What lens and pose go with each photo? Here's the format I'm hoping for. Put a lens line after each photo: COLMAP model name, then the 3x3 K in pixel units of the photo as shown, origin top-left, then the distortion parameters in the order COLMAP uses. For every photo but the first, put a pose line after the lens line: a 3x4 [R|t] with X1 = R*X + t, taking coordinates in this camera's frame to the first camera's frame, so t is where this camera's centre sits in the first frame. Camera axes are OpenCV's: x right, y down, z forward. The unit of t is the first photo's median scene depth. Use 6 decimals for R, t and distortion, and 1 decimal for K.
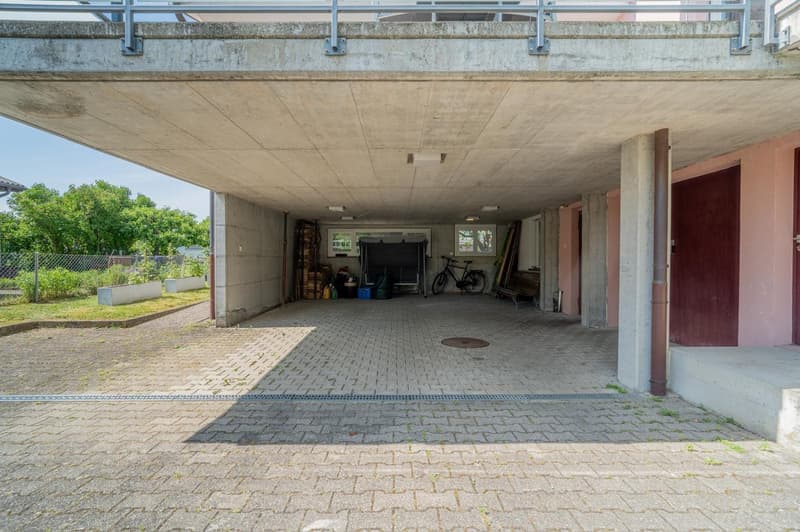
lens RADIAL K [[380.2, 0, 401.8], [0, 380.2, 263.9], [0, 0, 1]] dist [-0.012305, 0.002685]
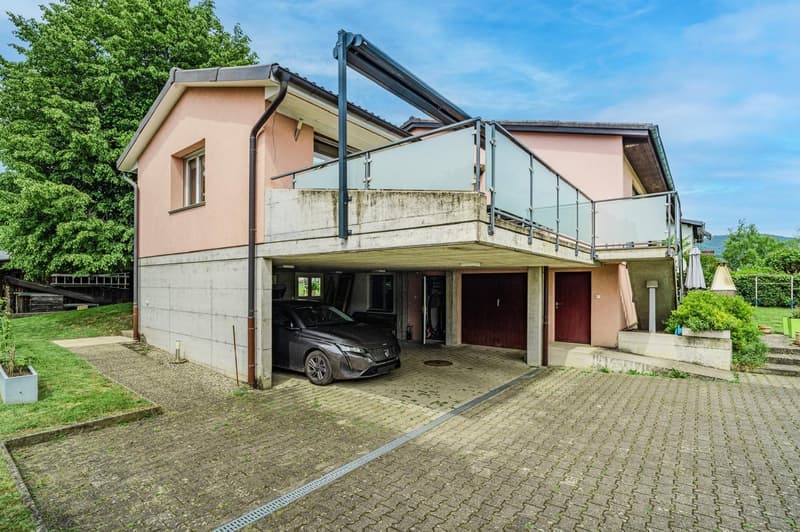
lens RADIAL K [[380.2, 0, 397.5], [0, 380.2, 293.0], [0, 0, 1]] dist [-0.012305, 0.002685]
pose [[0.631592, -0.015538, 0.775145, -1.956894], [0.009353, 0.999879, 0.012422, -0.198816], [-0.775244, -0.000596, 0.631661, 0.120386]]
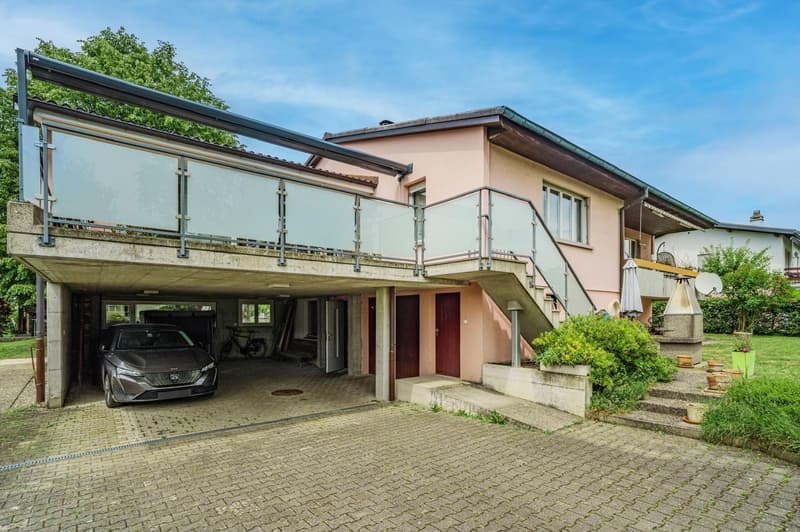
lens RADIAL K [[380.2, 0, 402.4], [0, 380.2, 308.0], [0, 0, 1]] dist [-0.012305, 0.002685]
pose [[0.790891, 0.012758, 0.611824, -0.670783], [0.008780, 0.999443, -0.032190, -0.137512], [-0.611894, 0.030831, 0.790339, -0.854633]]
